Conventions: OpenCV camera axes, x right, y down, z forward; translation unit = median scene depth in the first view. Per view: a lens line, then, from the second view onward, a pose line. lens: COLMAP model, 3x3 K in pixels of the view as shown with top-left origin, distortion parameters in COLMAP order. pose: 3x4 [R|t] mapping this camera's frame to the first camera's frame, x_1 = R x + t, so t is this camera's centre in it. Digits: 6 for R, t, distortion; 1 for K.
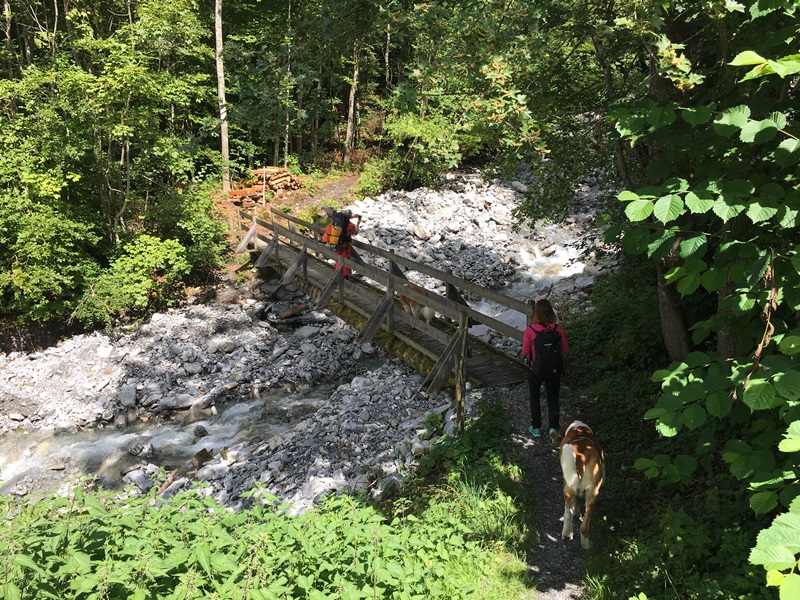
lens RADIAL K [[671.3, 0, 400.0], [0, 671.3, 300.0], [0, 0, 1]] dist [0.064741, -0.079458]
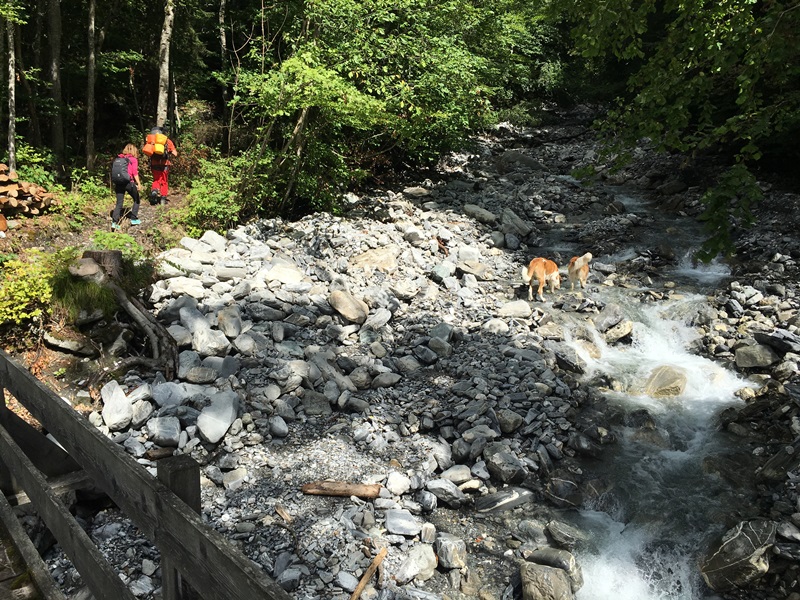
lens RADIAL K [[671.3, 0, 400.0], [0, 671.3, 300.0], [0, 0, 1]] dist [0.064741, -0.079458]
pose [[0.966996, -0.041692, 0.251357, -0.041296], [0.060697, 0.995814, -0.068336, -0.068220], [-0.247456, 0.081338, 0.965479, 0.538541]]
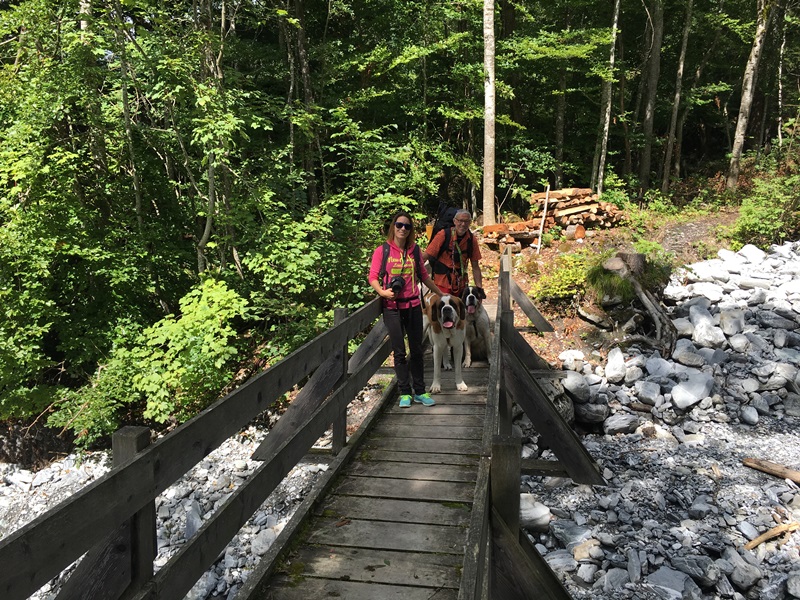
lens RADIAL K [[671.3, 0, 400.0], [0, 671.3, 300.0], [0, 0, 1]] dist [0.064741, -0.079458]
pose [[0.827745, 0.078503, -0.555586, 0.018767], [-0.135844, 0.988745, -0.062681, -0.047967], [0.544412, 0.127357, 0.829093, 0.460785]]
